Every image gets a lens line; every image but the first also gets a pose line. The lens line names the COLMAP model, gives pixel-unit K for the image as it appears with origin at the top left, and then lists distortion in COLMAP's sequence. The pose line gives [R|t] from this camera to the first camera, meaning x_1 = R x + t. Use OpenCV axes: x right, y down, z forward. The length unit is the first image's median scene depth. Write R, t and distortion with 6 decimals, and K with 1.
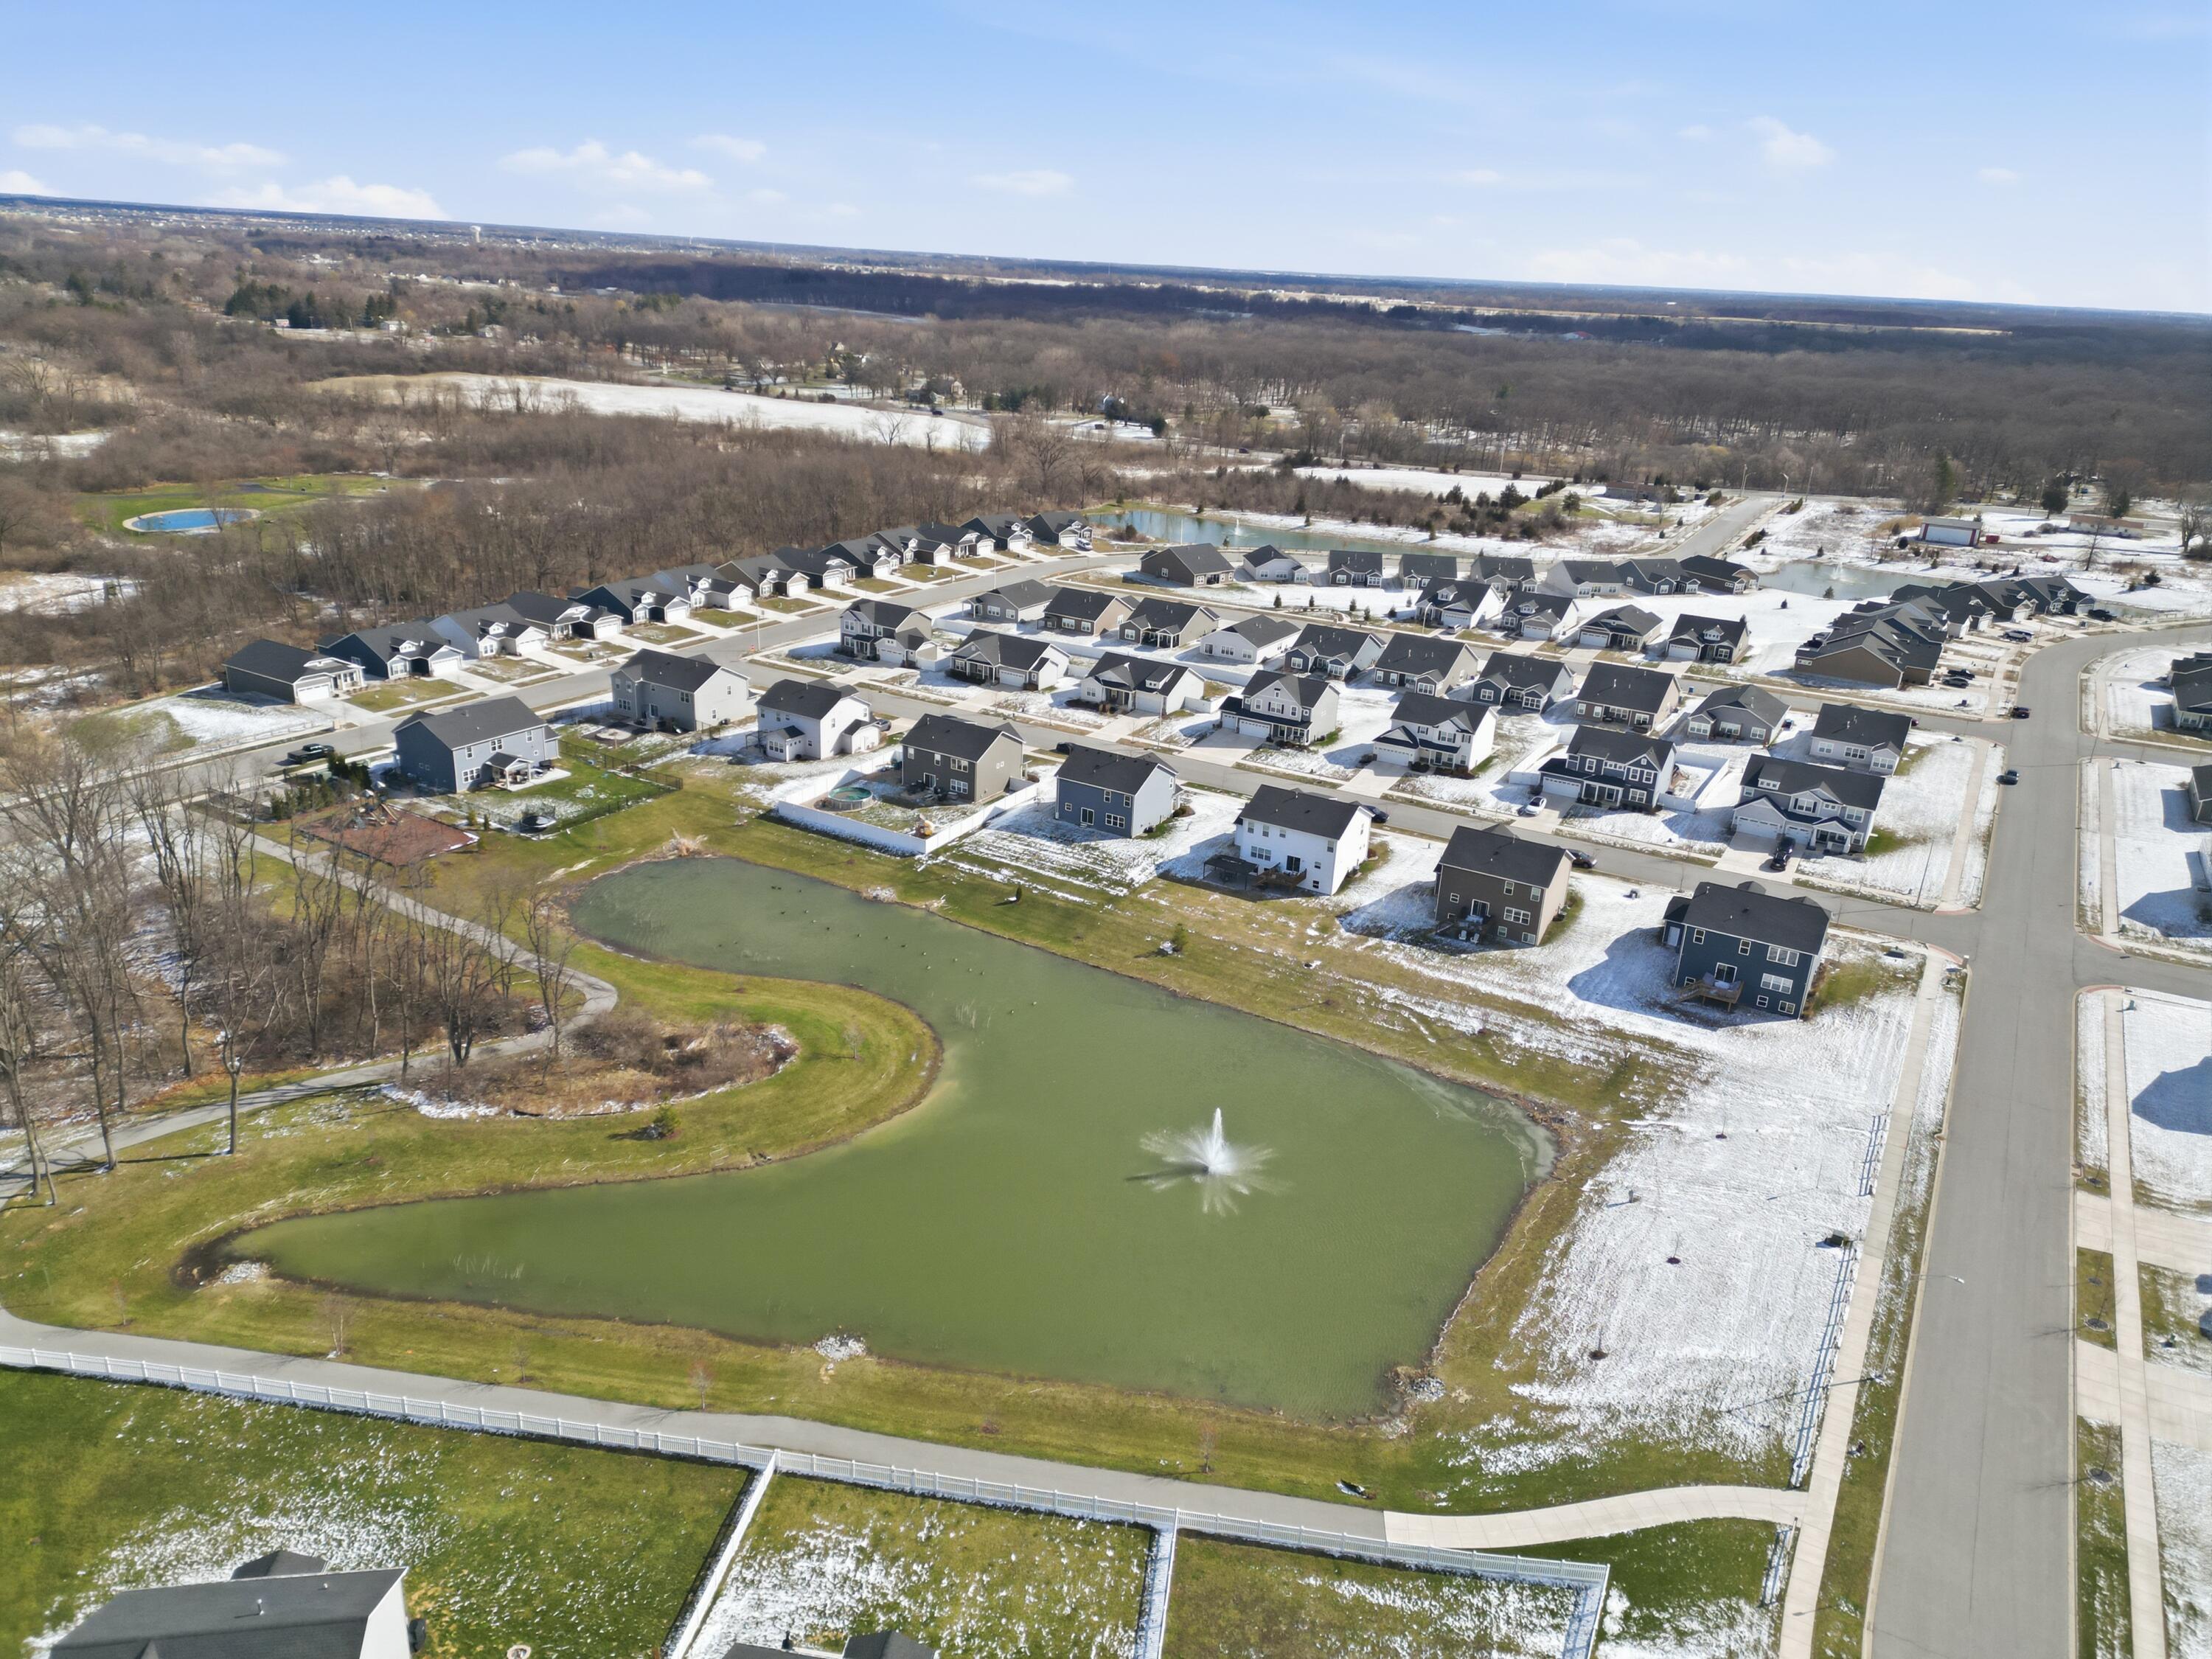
lens RADIAL K [[1526.7, 0, 1114.4], [0, 1526.7, 807.8], [0, 0, 1]] dist [0.099742, -0.104028]
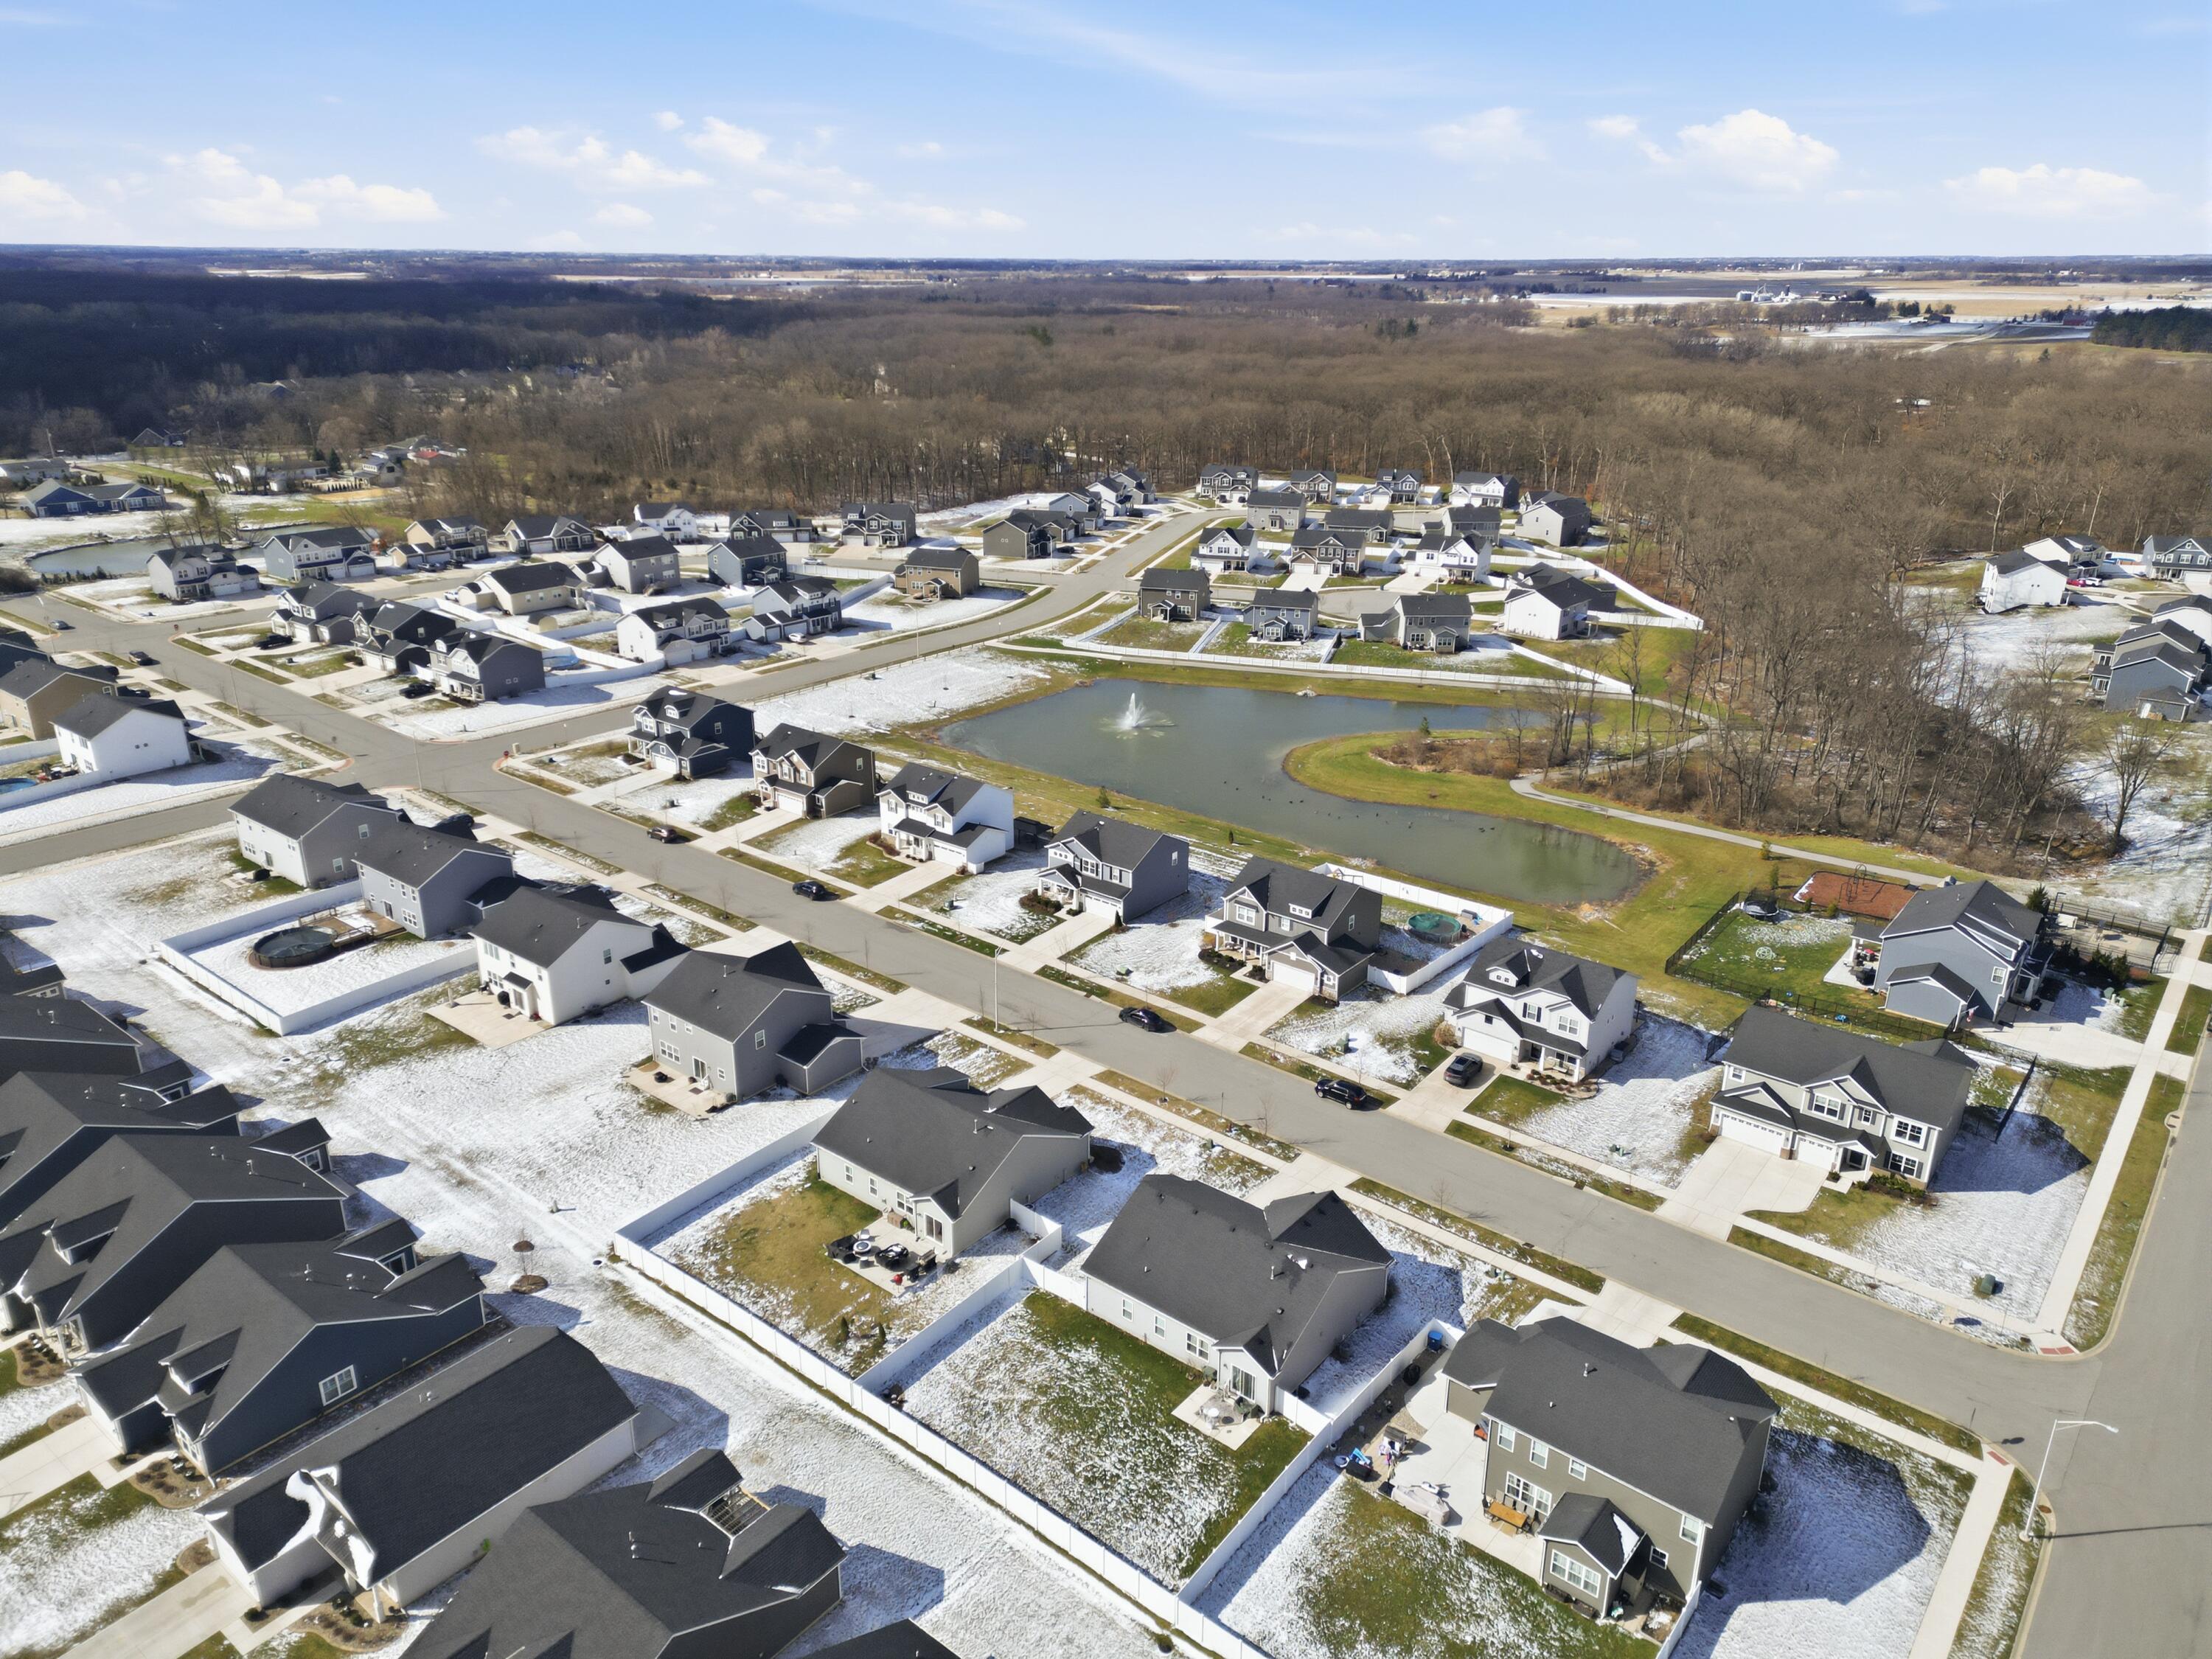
lens RADIAL K [[1521.6, 0, 1103.1], [0, 1521.6, 822.7], [0, 0, 1]] dist [0.107769, -0.117879]
pose [[-0.987180, -0.102164, 0.122630, -0.098420], [0.000948, 0.764541, 0.644575, -0.610594], [-0.159608, 0.636428, -0.754642, 1.704459]]
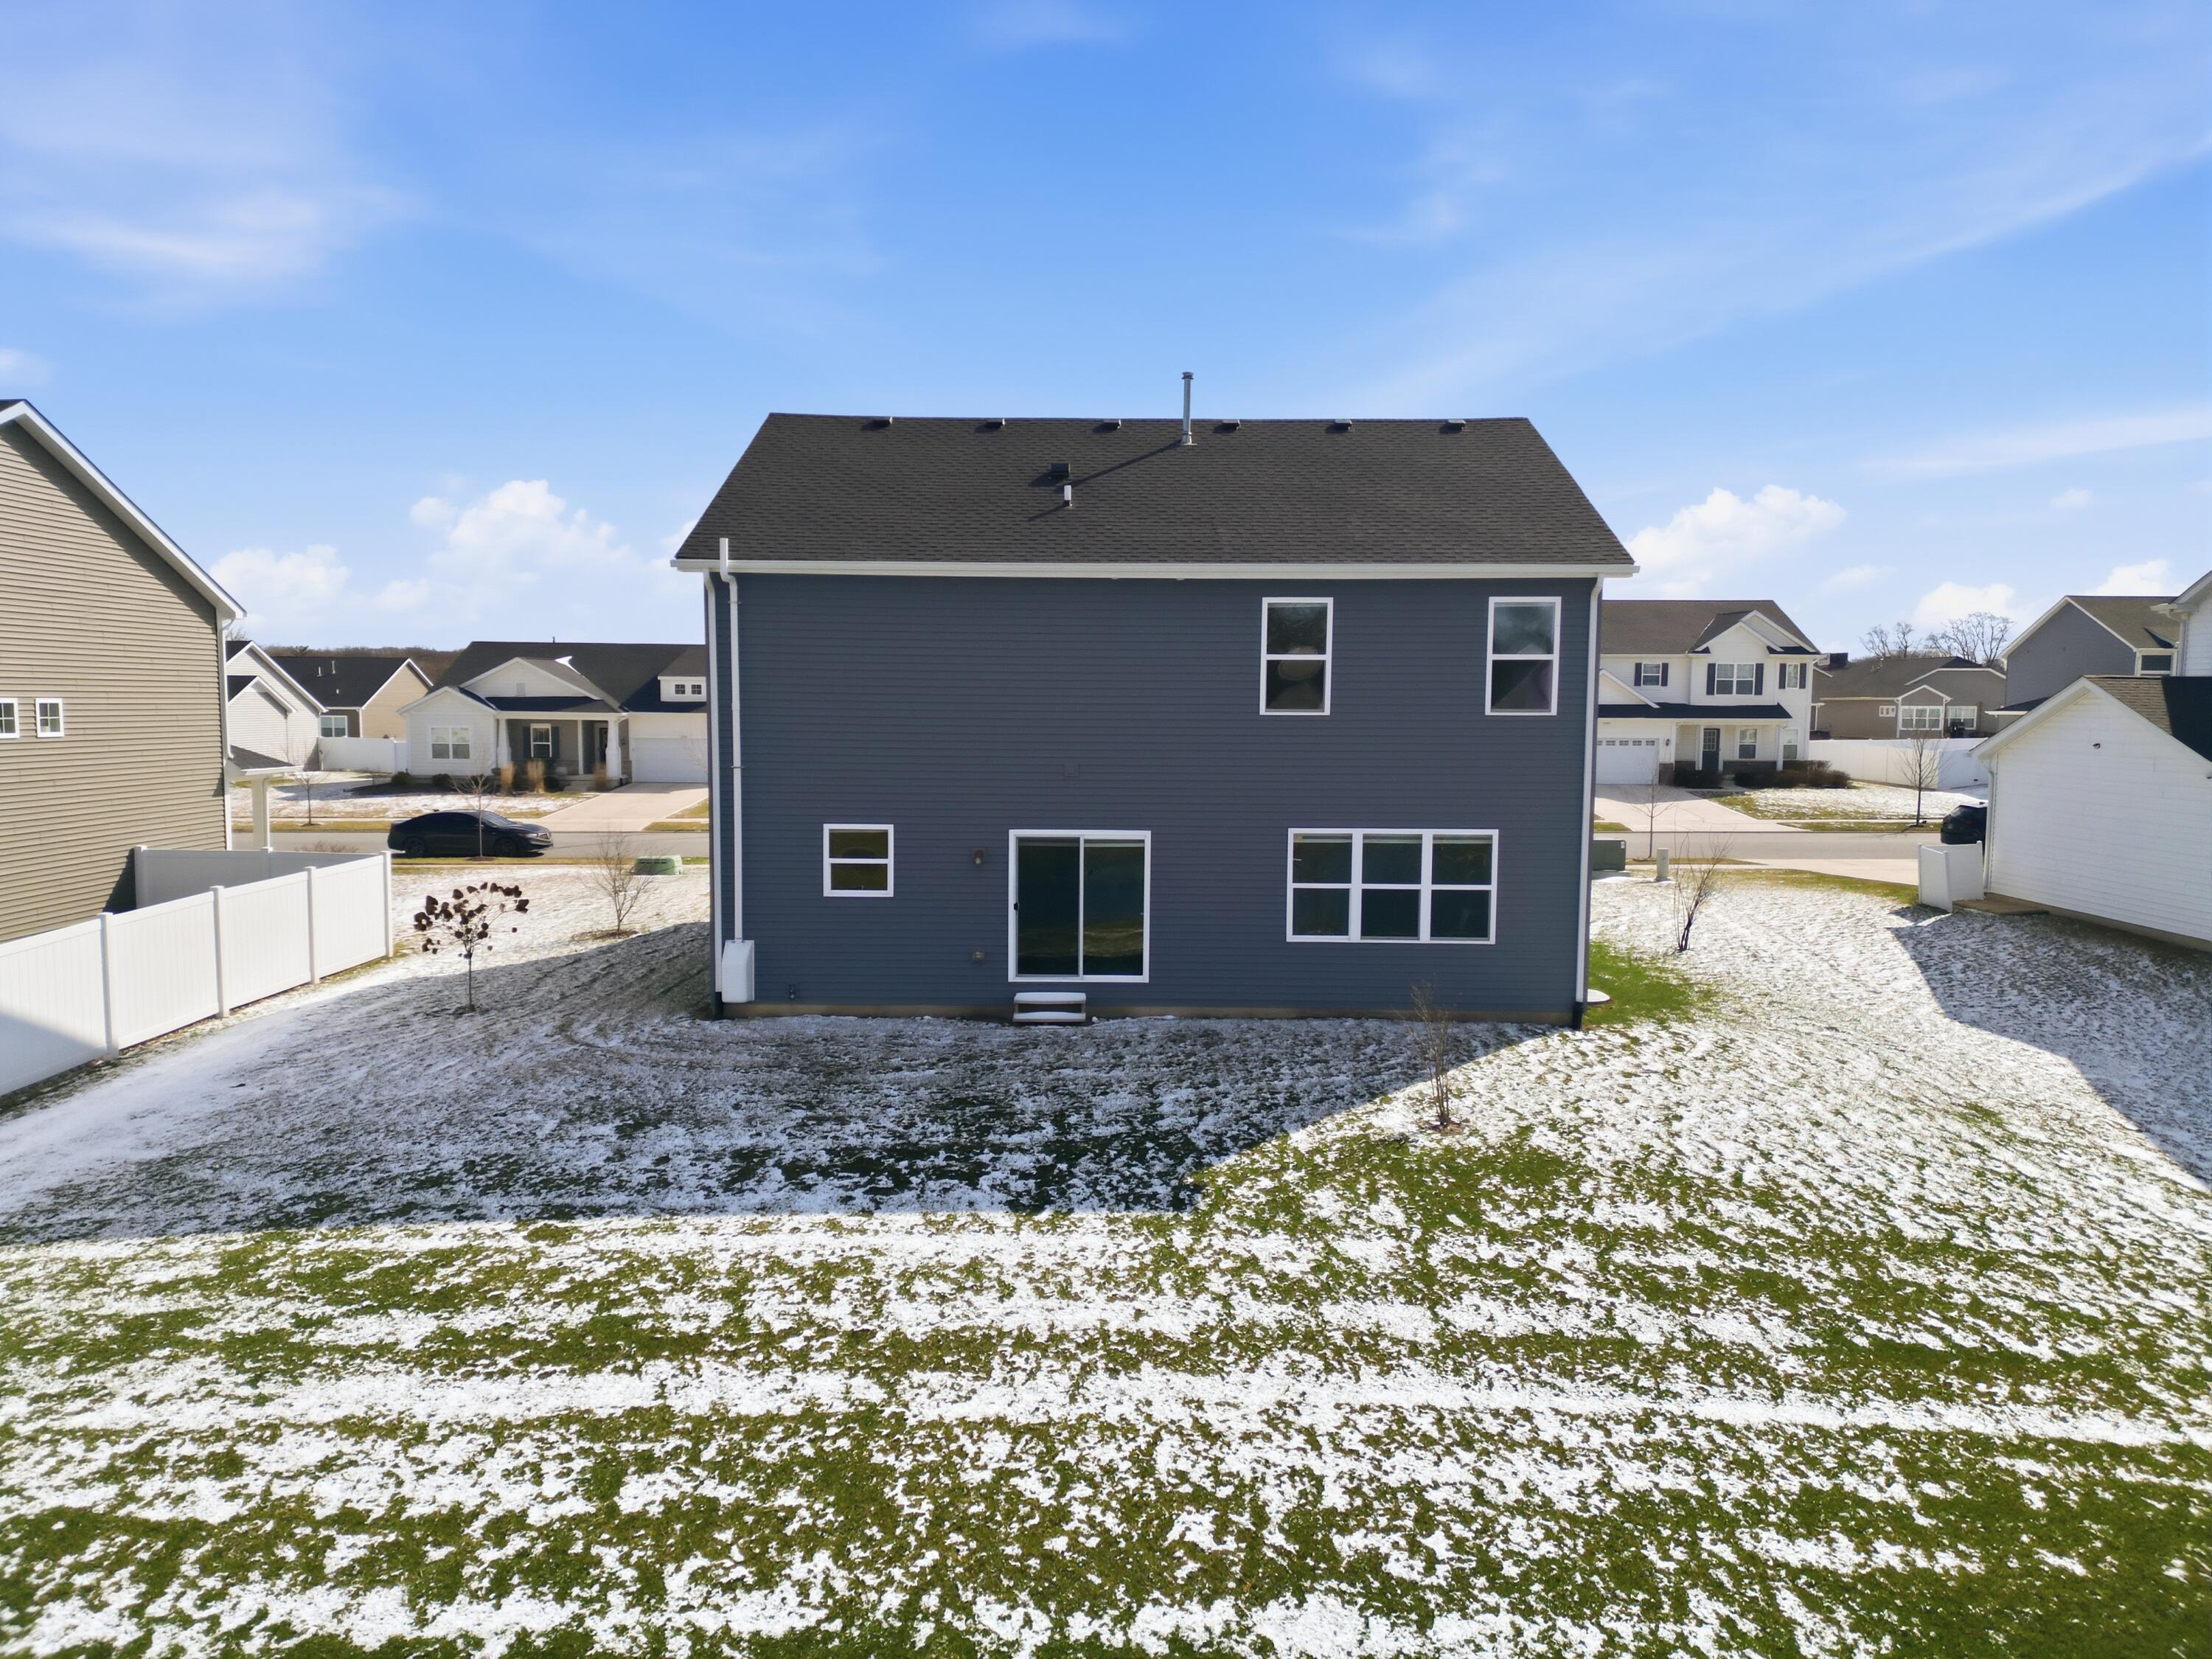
lens RADIAL K [[1521.6, 0, 1103.1], [0, 1521.6, 822.7], [0, 0, 1]] dist [0.107769, -0.117879]
pose [[0.865821, -0.084347, 0.493193, -0.067891], [0.202161, 0.960623, -0.190616, 0.020320], [-0.457694, 0.264744, 0.848779, 0.929748]]
